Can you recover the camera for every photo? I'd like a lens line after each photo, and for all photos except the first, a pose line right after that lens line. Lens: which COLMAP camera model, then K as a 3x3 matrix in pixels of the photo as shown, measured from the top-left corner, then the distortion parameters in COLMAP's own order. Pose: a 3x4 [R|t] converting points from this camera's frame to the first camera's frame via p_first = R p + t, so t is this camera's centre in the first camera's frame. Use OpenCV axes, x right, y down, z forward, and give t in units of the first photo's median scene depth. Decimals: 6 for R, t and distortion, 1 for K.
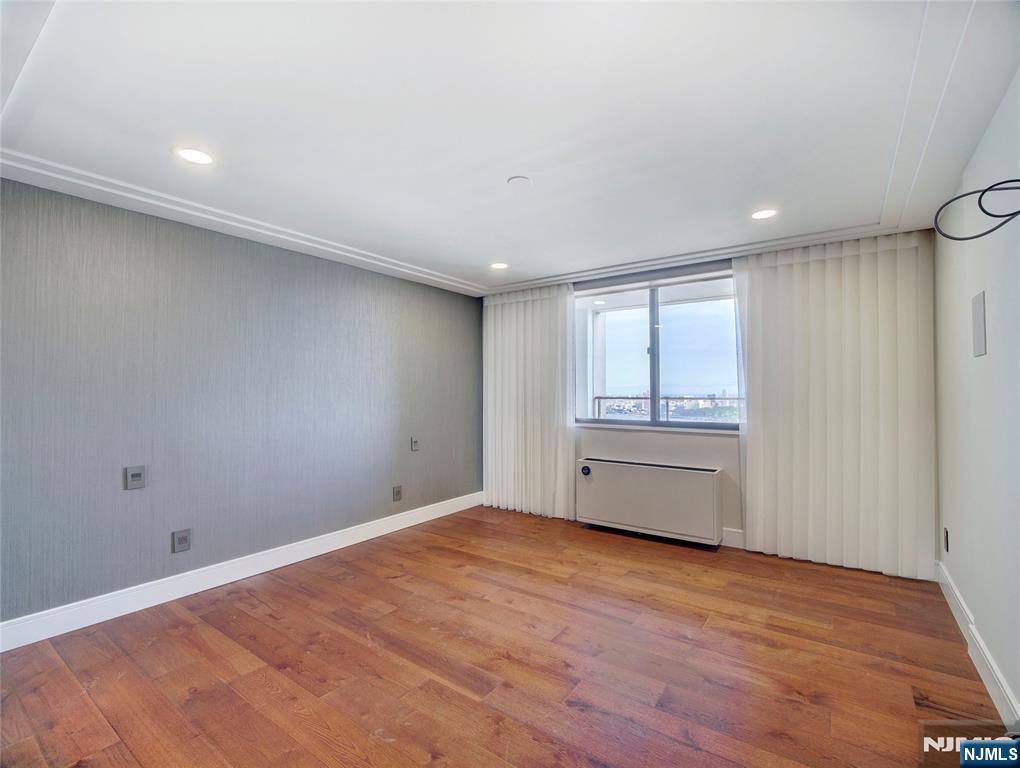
lens RADIAL K [[464.5, 0, 510.7], [0, 464.5, 385.7], [0, 0, 1]] dist [0.000059, -0.000055]
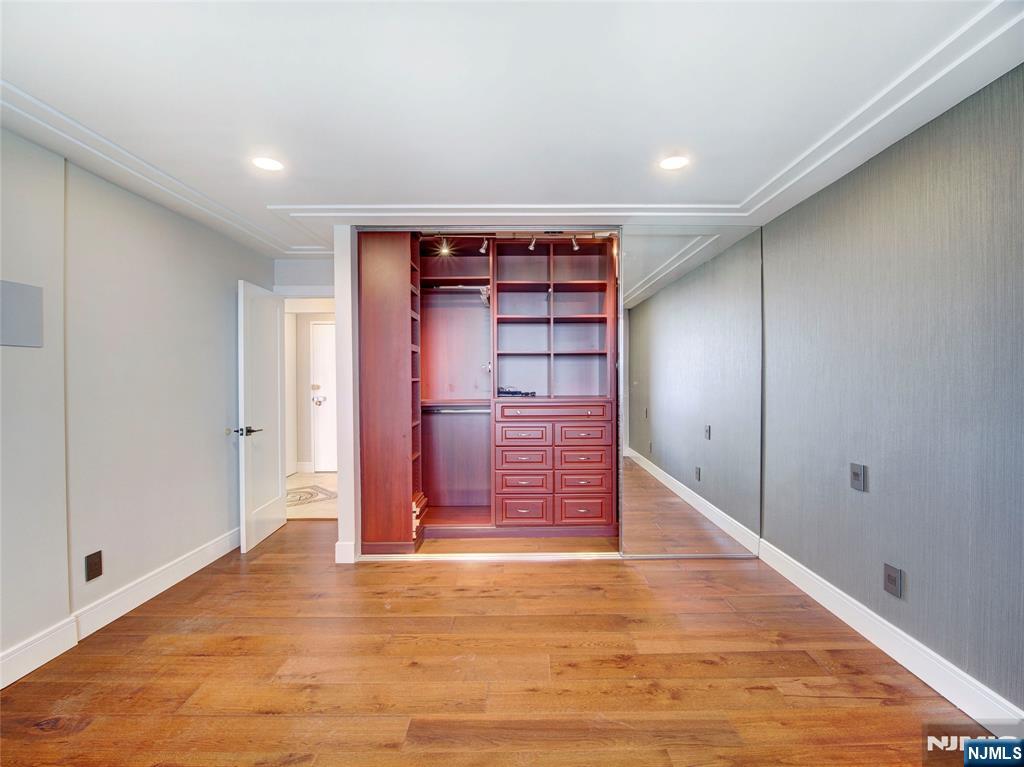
lens RADIAL K [[466.3, 0, 513.5], [0, 466.3, 381.7], [0, 0, 1]] dist [-0.000357, -0.000031]
pose [[-0.810945, 0.012884, -0.584980, 0.274304], [0.016279, 0.999867, -0.000545, 0.015983], [0.584895, -0.009965, -0.811048, 1.693897]]
